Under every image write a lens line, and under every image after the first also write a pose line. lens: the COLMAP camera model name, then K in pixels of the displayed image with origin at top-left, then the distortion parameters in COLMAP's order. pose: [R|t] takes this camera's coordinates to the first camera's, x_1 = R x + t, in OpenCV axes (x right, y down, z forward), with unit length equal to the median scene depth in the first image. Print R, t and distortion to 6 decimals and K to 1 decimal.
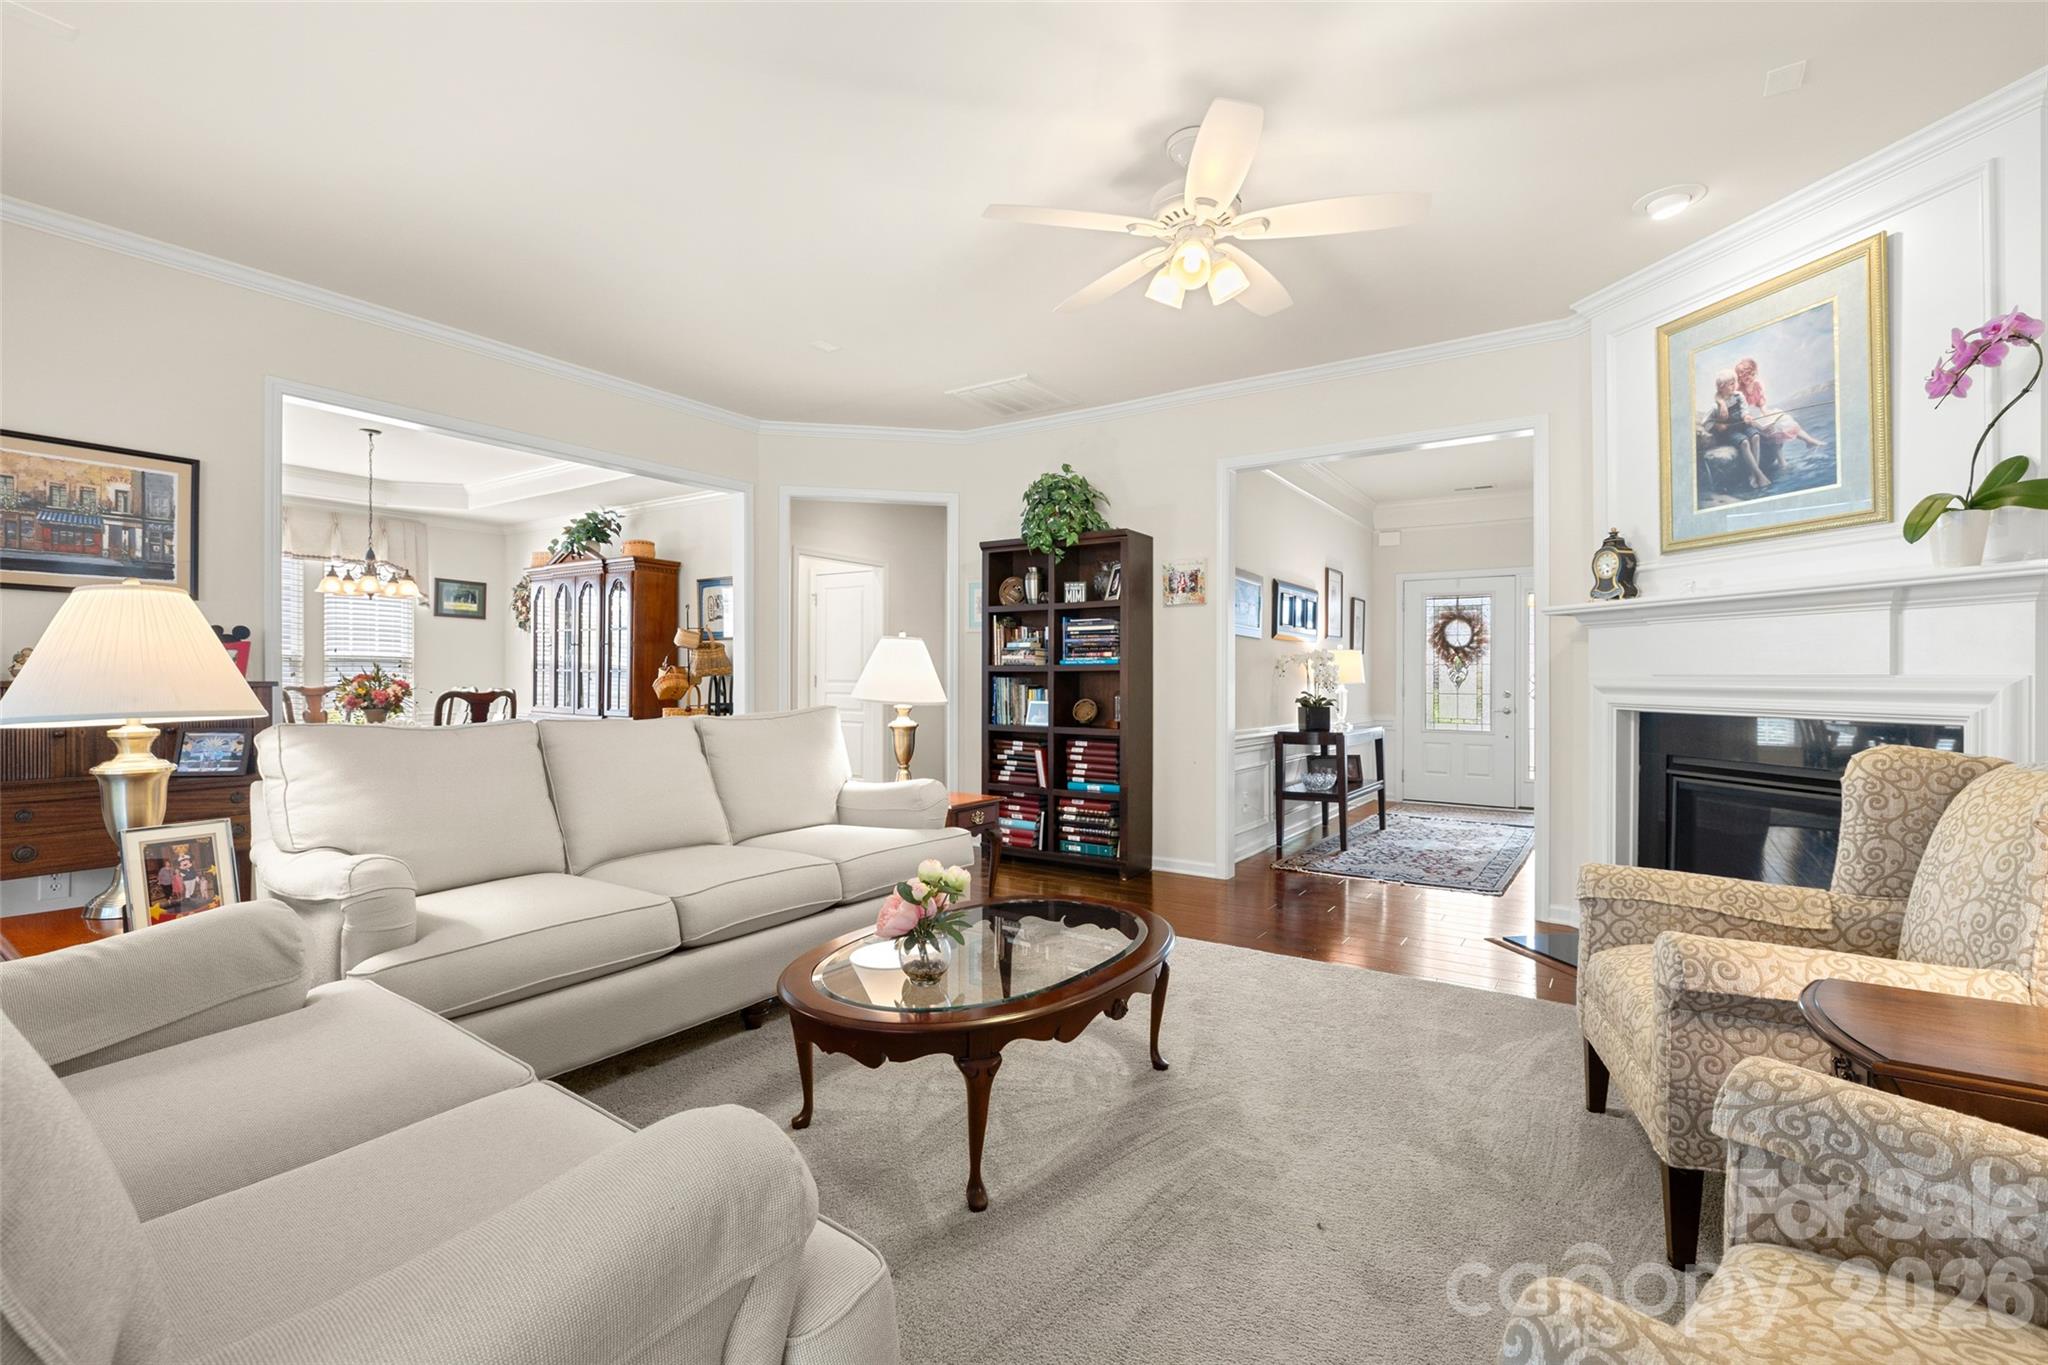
lens RADIAL K [[908.1, 0, 1005.8], [0, 908.1, 682.4], [0, 0, 1]] dist [0.002469, 0.000407]
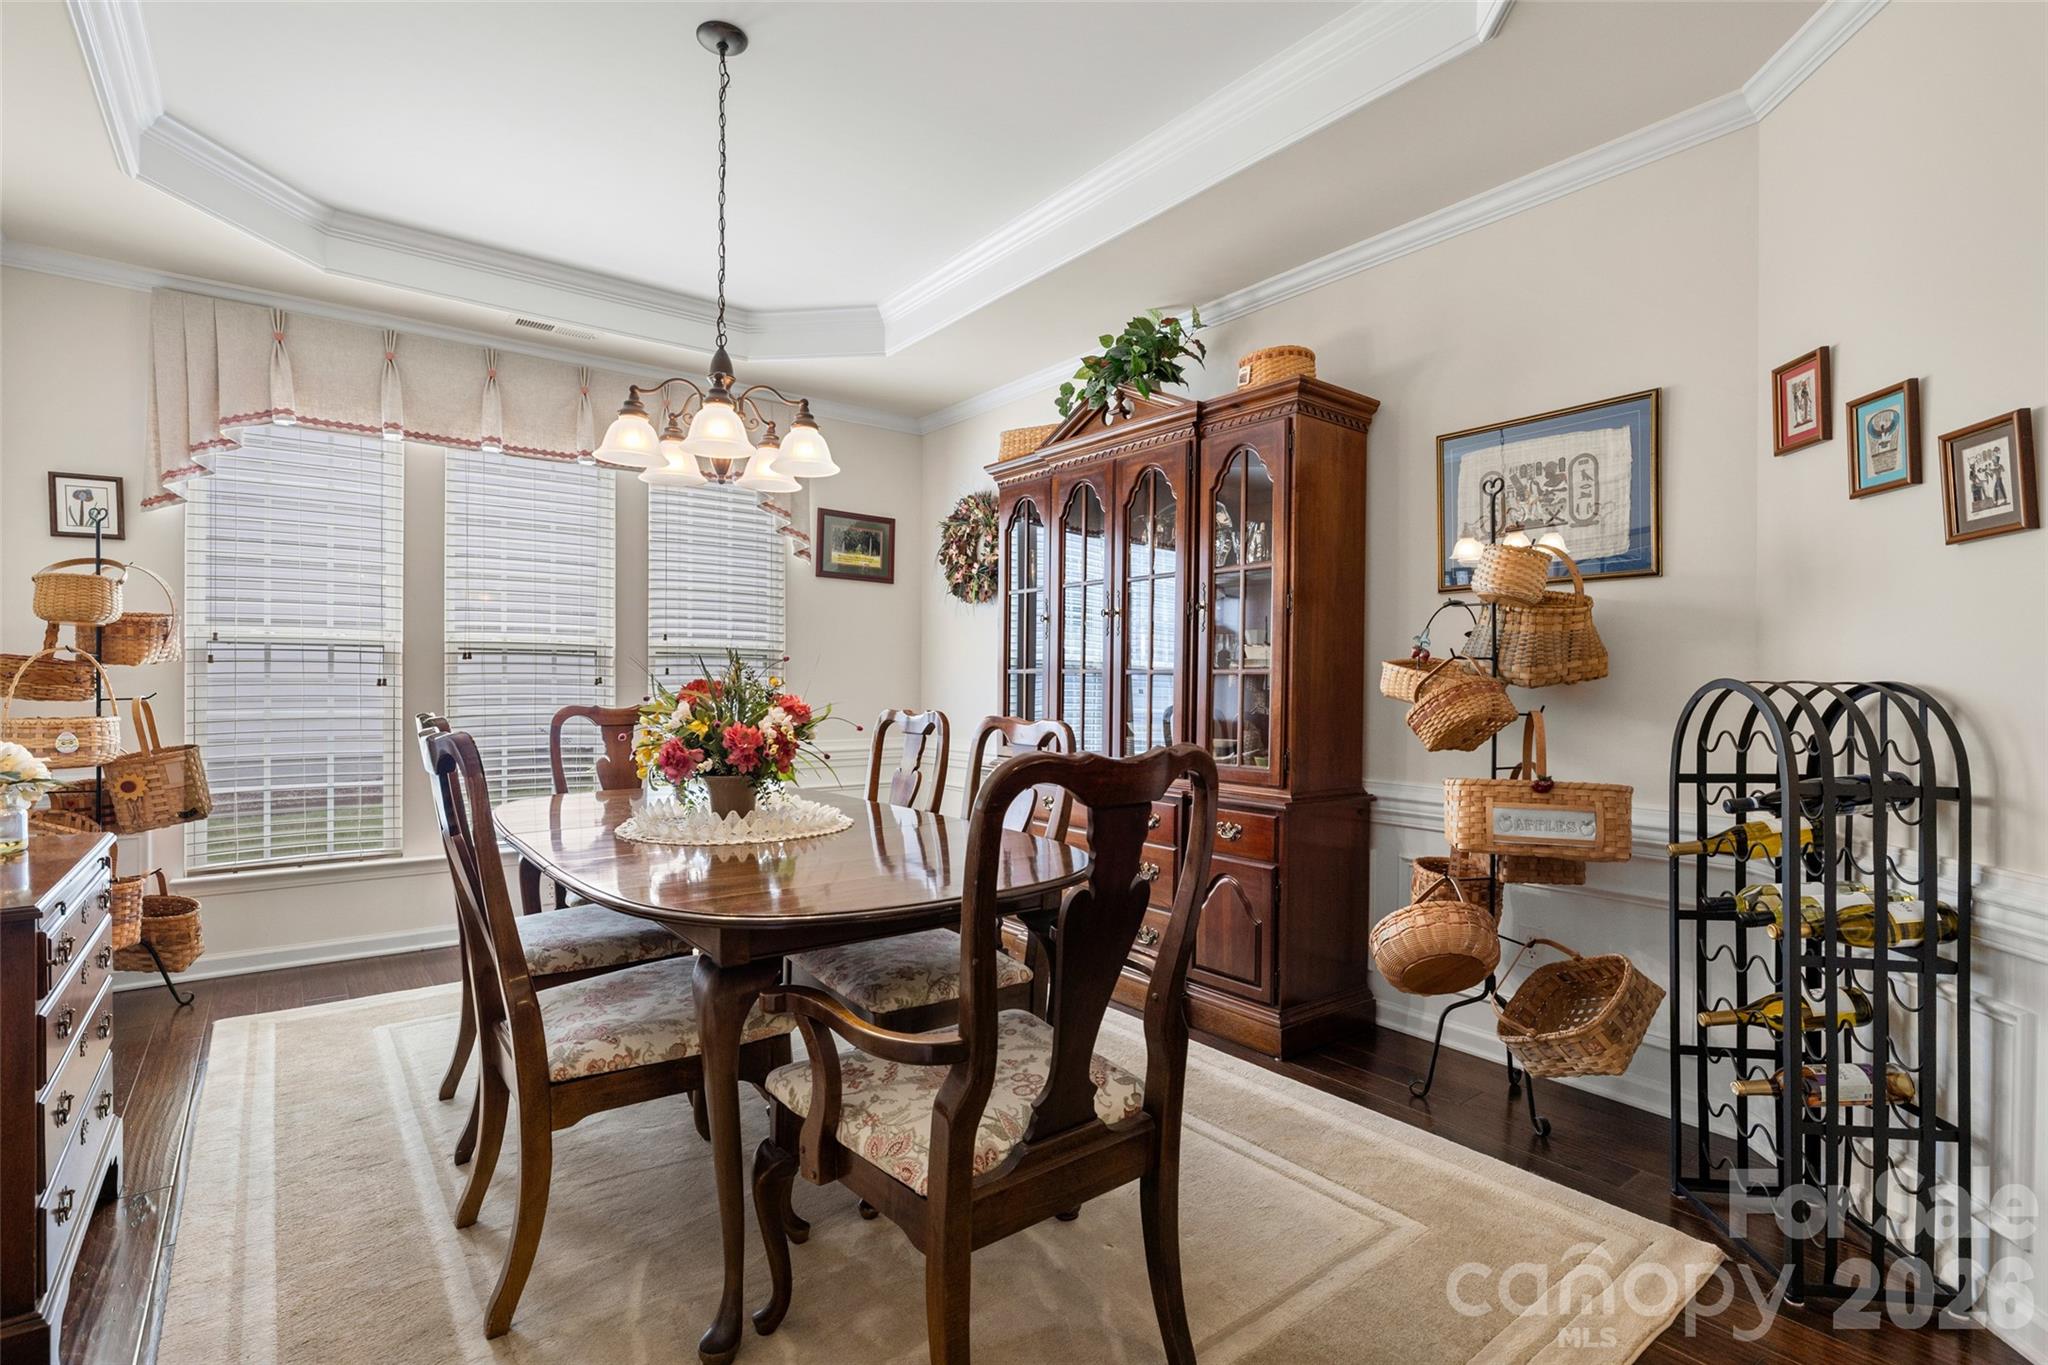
lens RADIAL K [[957.1, 0, 1013.6], [0, 957.1, 692.3], [0, 0, 1]] dist [-0.006108, -0.000244]
pose [[0.952002, 0.002623, -0.306080, -0.463988], [-0.001598, 0.999992, 0.003600, -0.005390], [0.306087, -0.002938, 0.951999, 0.662867]]
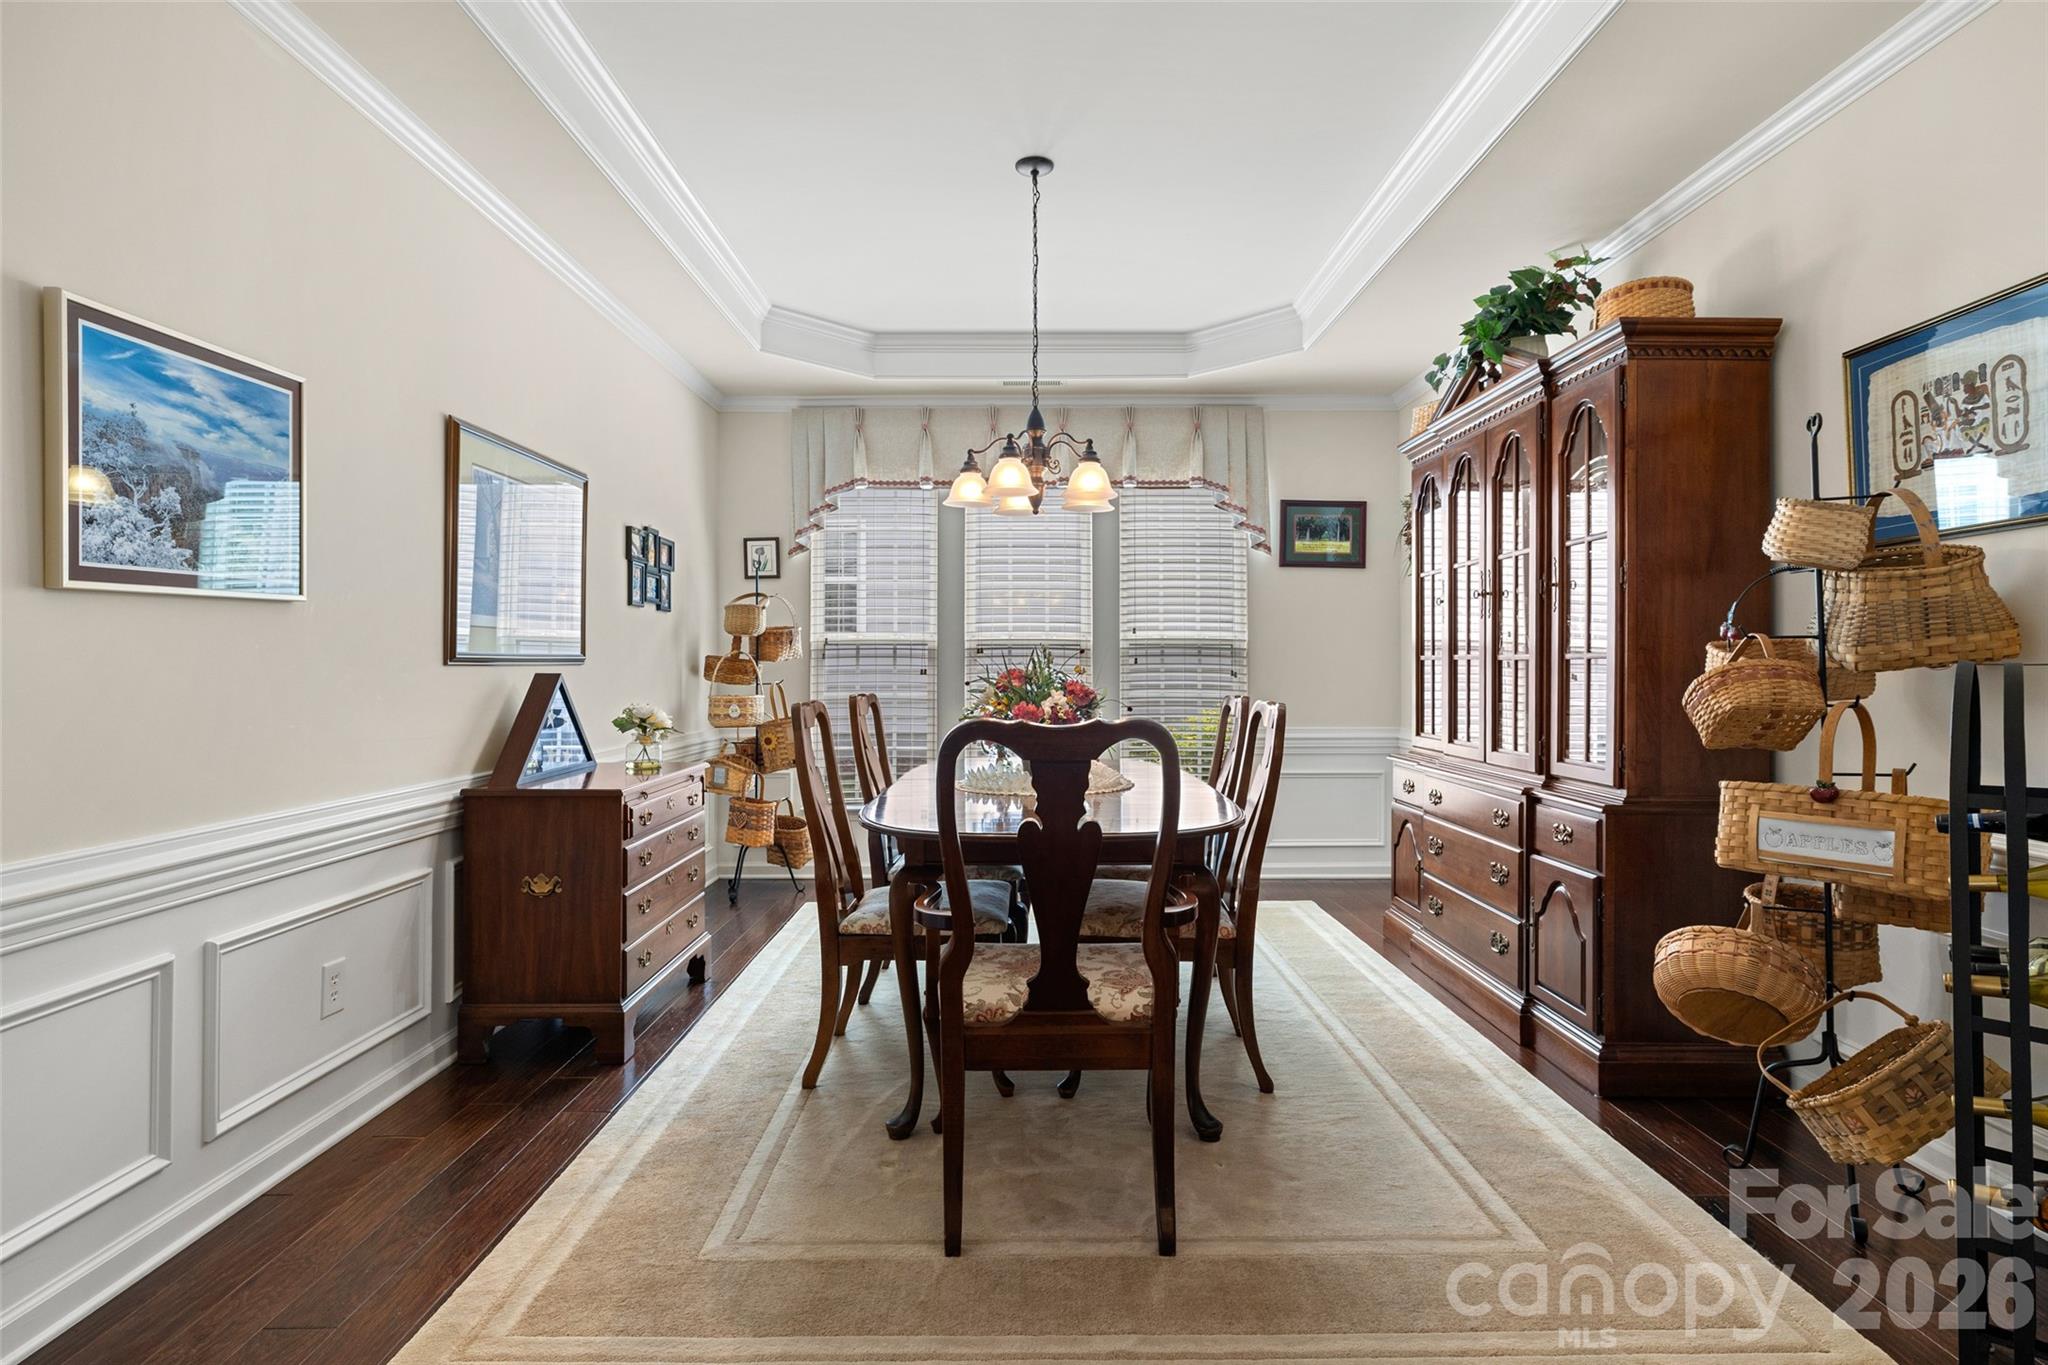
lens RADIAL K [[1042.8, 0, 1023.5], [0, 1042.8, 660.6], [0, 0, 1]] dist [-0.002449, 0.000076]
pose [[0.571275, -0.012841, -0.820658, -0.252759], [-0.000136, 0.999876, -0.015740, -0.004749], [0.820759, 0.009104, 0.571203, 0.686298]]
